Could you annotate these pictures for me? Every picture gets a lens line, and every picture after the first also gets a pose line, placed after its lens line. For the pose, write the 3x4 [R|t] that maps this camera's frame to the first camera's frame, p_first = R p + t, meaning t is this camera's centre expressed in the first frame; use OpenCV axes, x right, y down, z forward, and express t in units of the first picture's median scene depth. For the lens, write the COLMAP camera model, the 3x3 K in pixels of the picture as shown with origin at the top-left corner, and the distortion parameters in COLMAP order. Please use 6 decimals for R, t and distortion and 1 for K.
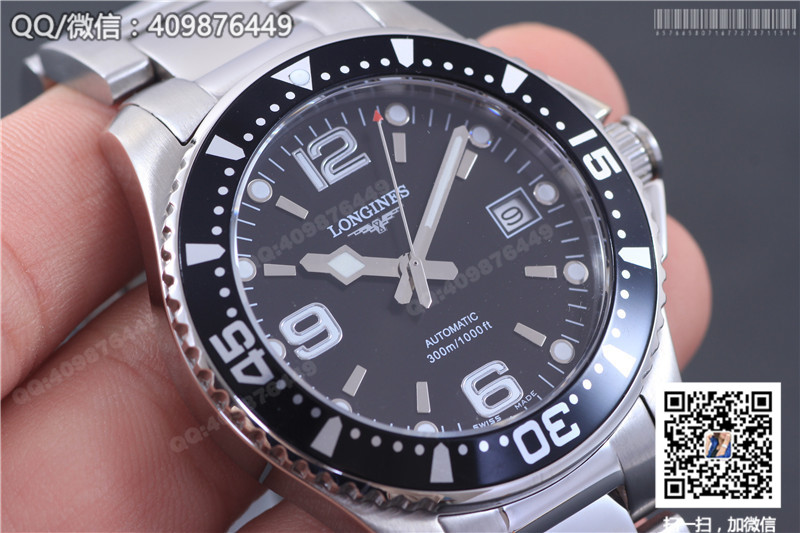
lens RADIAL K [[4419.8, 0, 400.0], [0, 4419.8, 266.5], [0, 0, 1]] dist [0.294552, 7.291169]
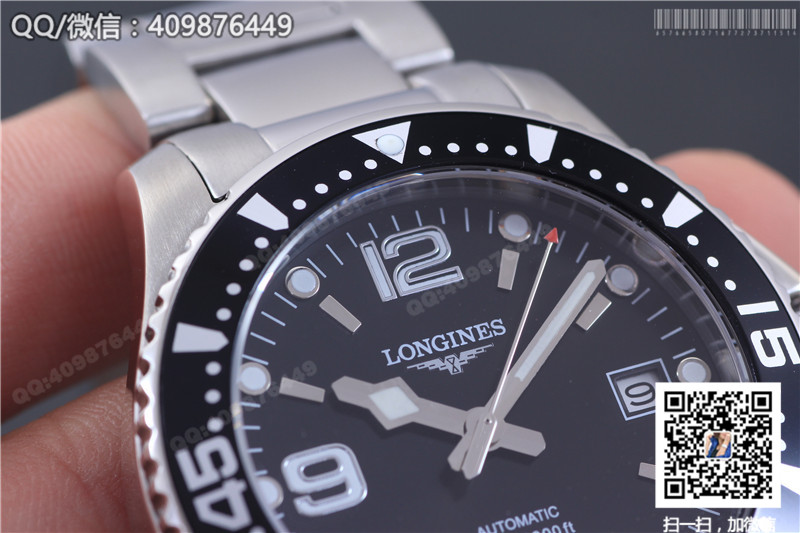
lens RADIAL K [[4419.8, 0, 400.0], [0, 4419.8, 266.5], [0, 0, 1]] dist [0.294552, 7.291169]
pose [[0.972398, 0.198941, -0.121920, 0.072481], [-0.211377, 0.972351, -0.099260, 0.049420], [0.098803, 0.122292, 0.987564, 0.279869]]
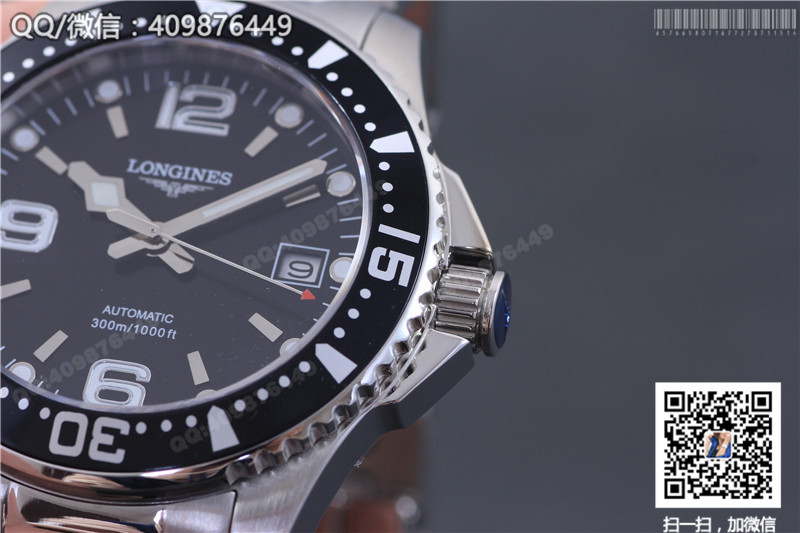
lens RADIAL K [[4419.8, 0, 400.0], [0, 4419.8, 266.5], [0, 0, 1]] dist [0.294552, 7.291169]
pose [[0.617807, 0.478401, -0.624057, 0.590964], [-0.581108, 0.812438, 0.047526, -0.065851], [0.529744, 0.333282, 0.779932, 0.333609]]
